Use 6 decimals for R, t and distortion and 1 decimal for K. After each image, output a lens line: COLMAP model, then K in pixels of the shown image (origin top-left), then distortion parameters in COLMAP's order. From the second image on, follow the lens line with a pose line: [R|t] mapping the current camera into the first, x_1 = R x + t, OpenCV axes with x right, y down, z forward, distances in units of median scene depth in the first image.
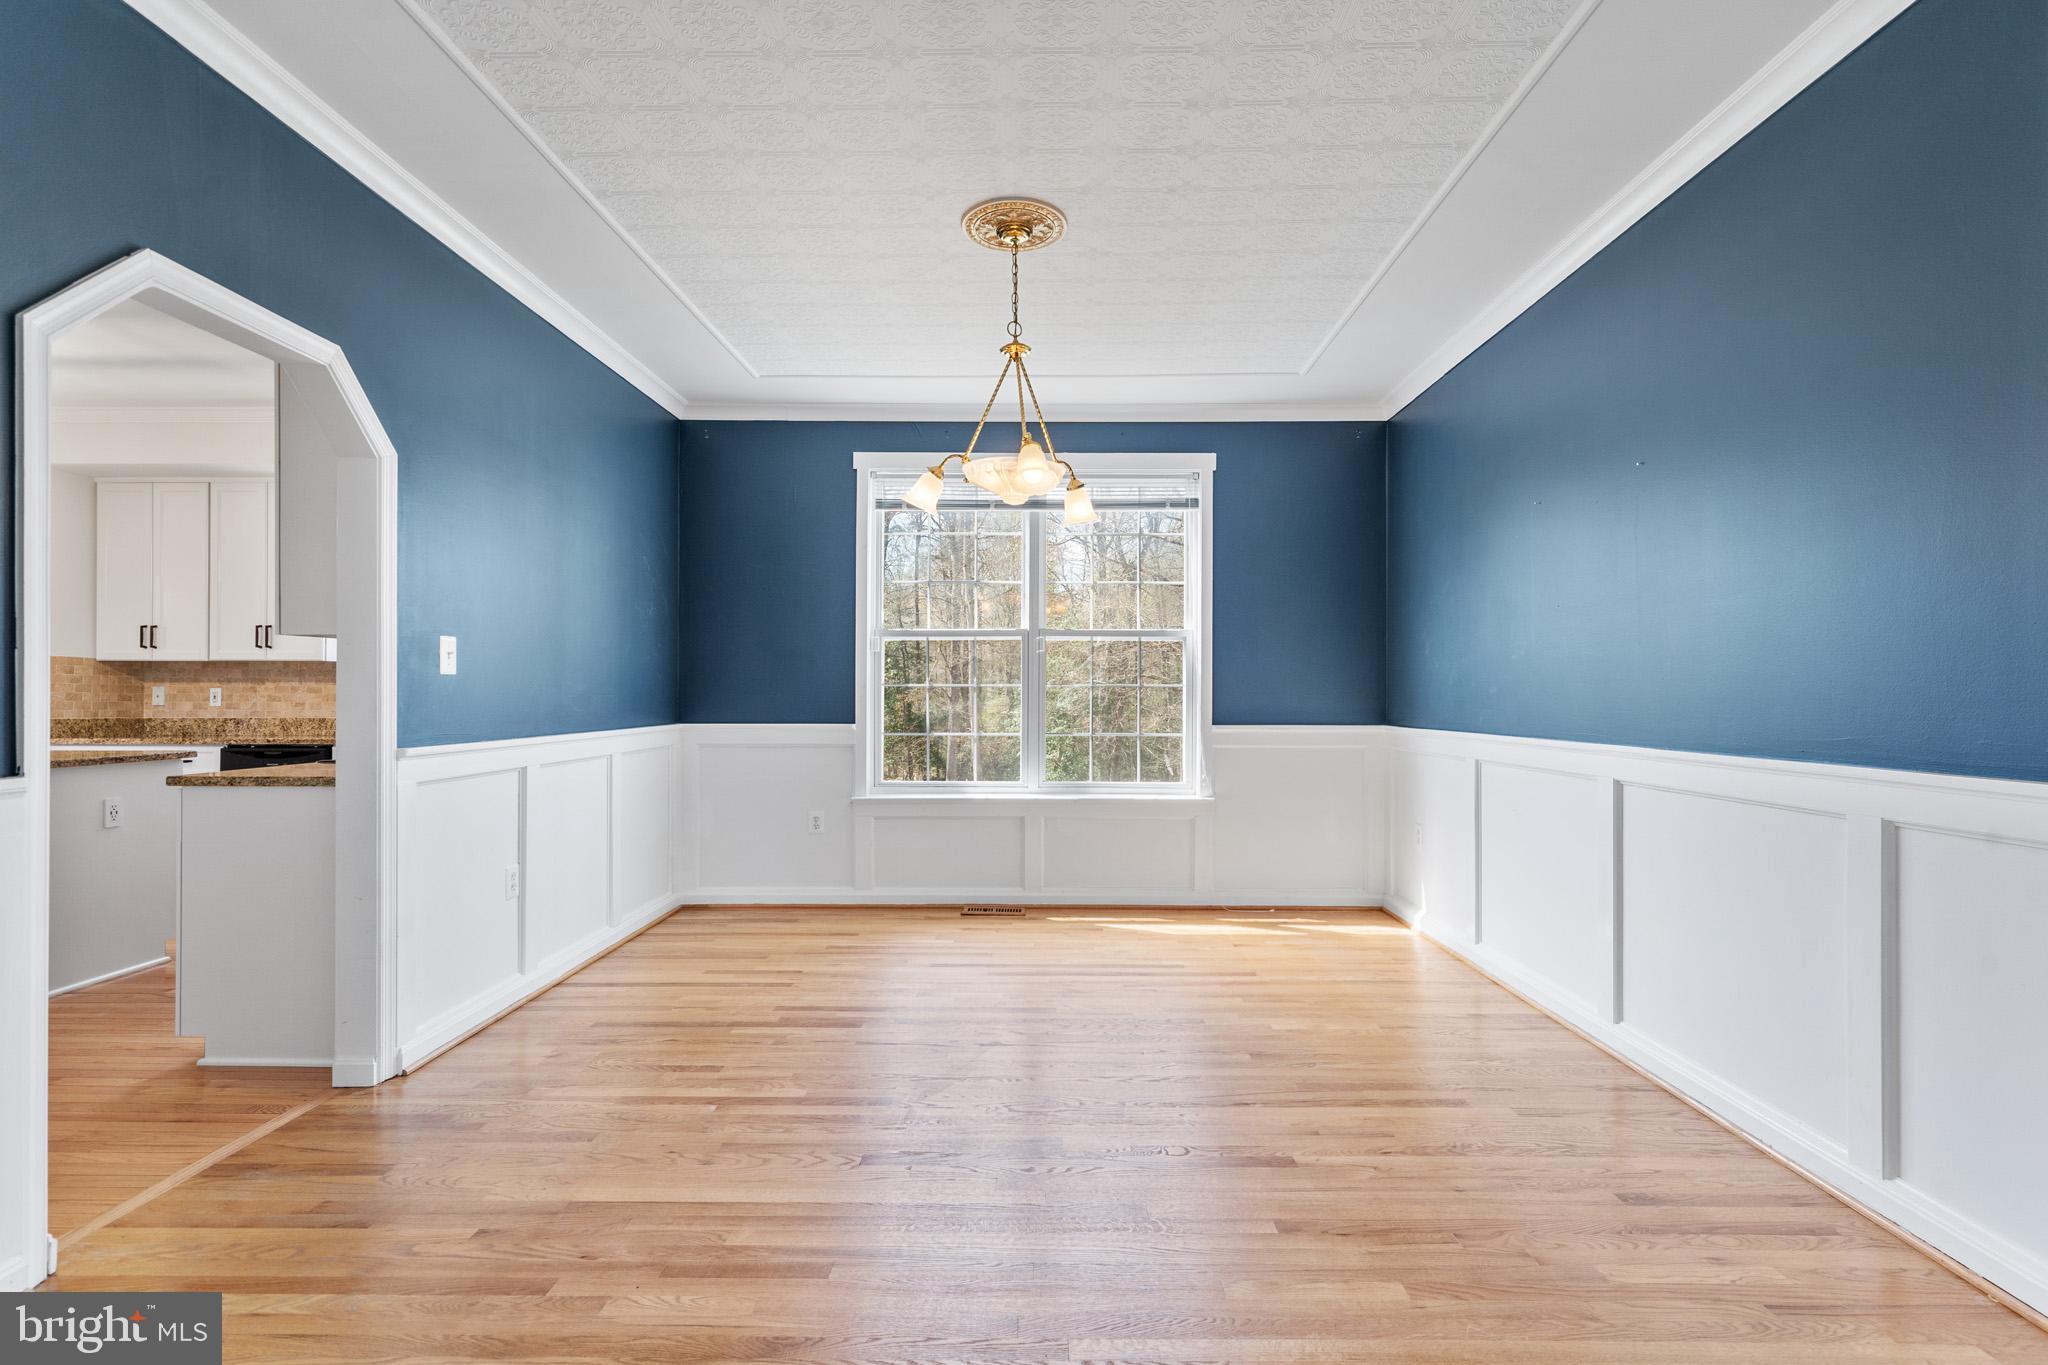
lens RADIAL K [[960.4, 0, 1040.2], [0, 960.4, 689.3], [0, 0, 1]] dist [-0.001227, -0.000473]
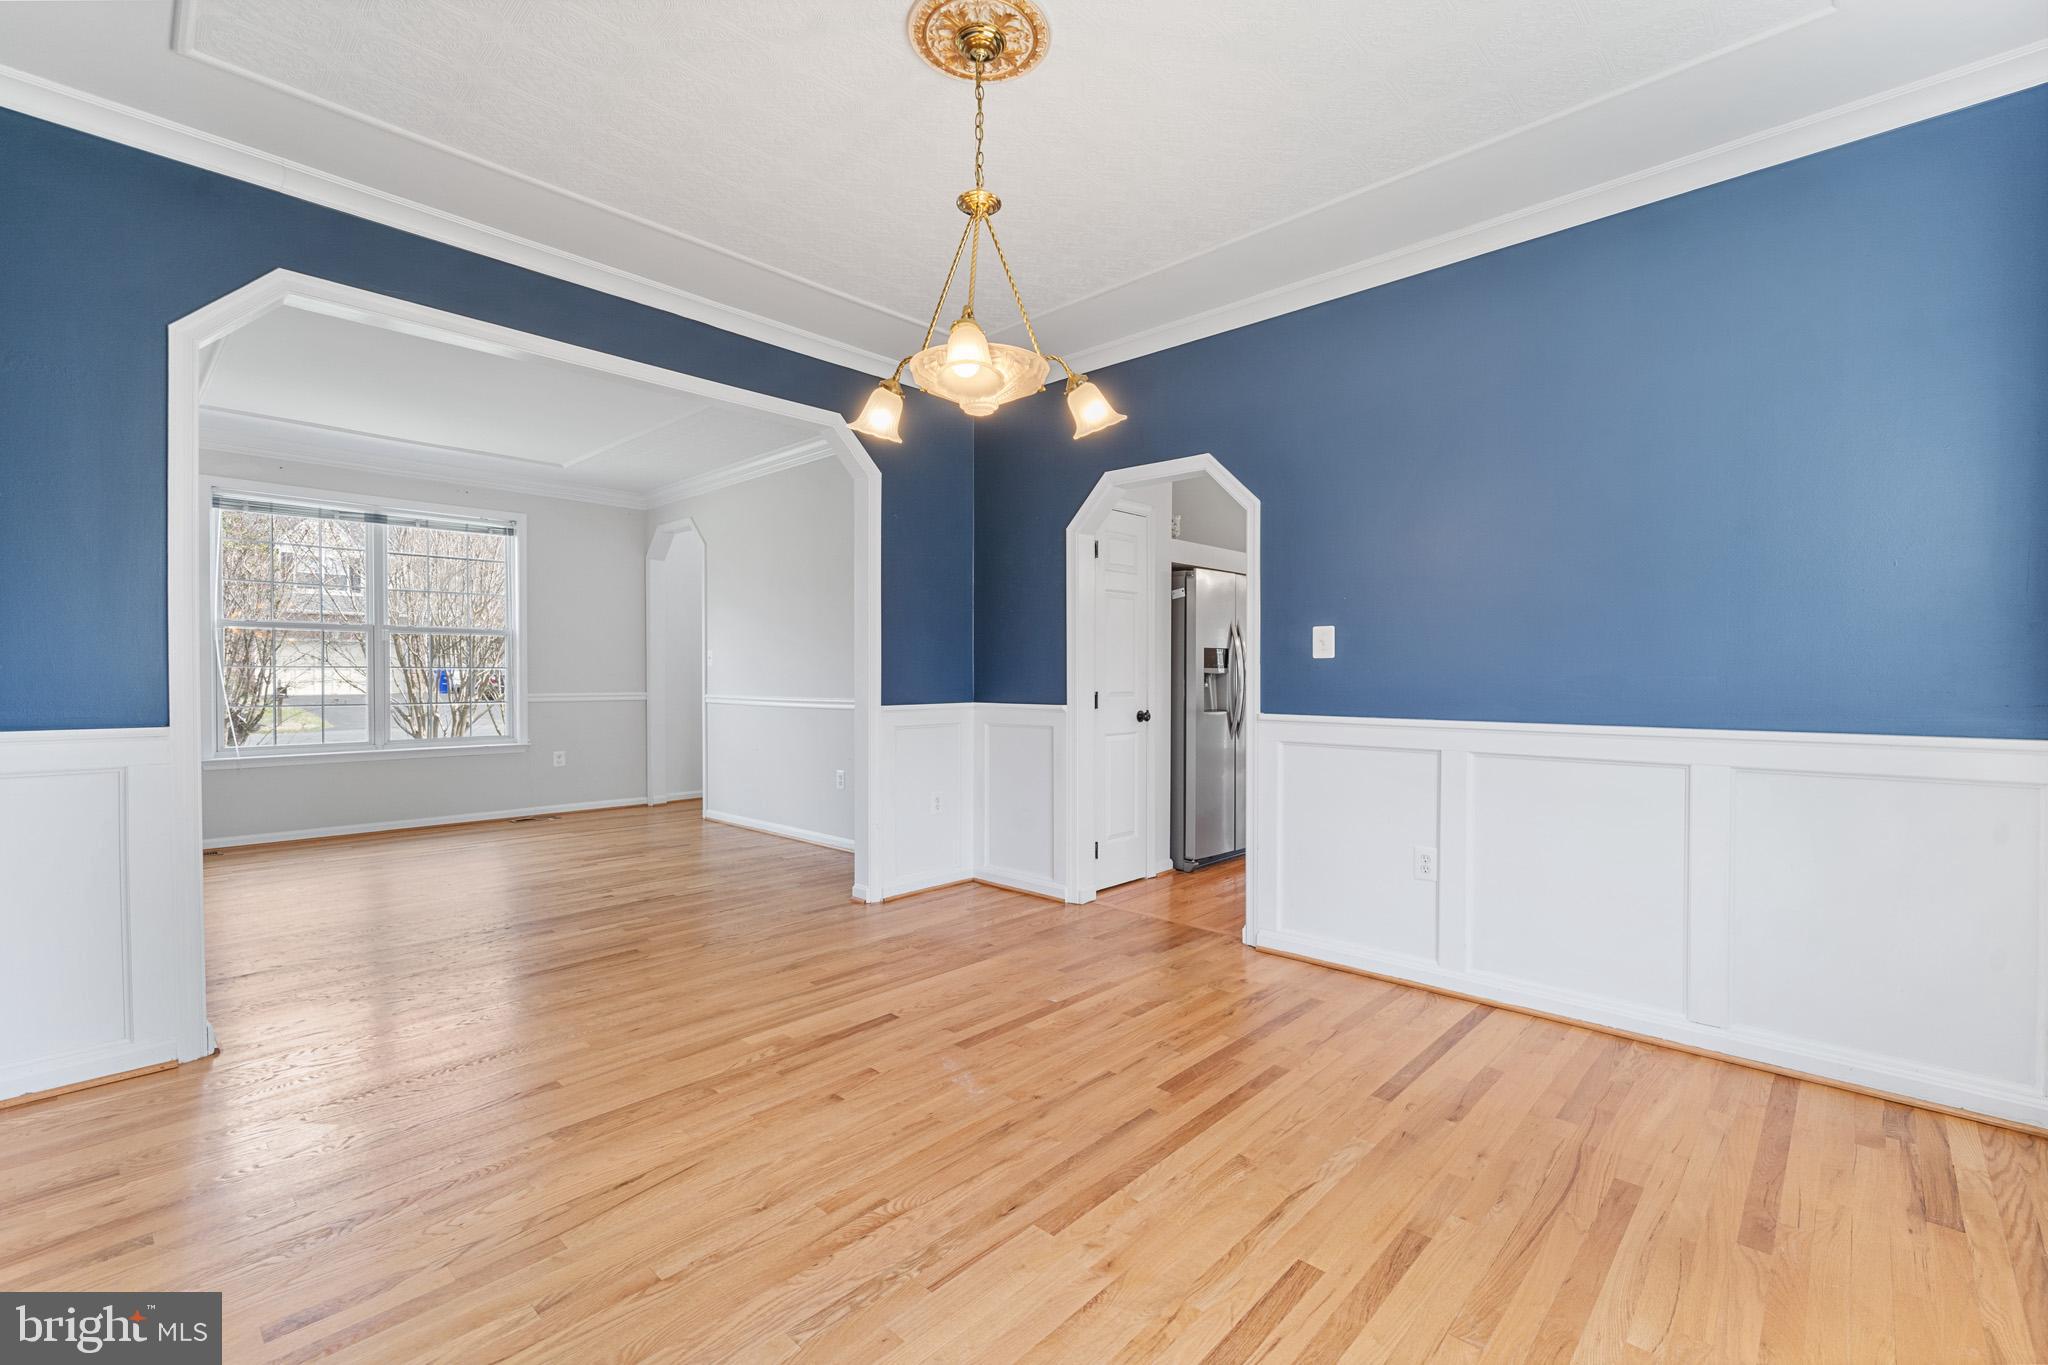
lens RADIAL K [[873.1, 0, 1024.0], [0, 873.1, 682.5], [0, 0, 1]] dist [0.001164, 0.000161]
pose [[-0.686201, 0.005905, -0.727388, 0.444936], [0.001788, 0.999978, 0.006431, 0.007452], [0.727410, 0.003112, -0.686196, 1.500107]]
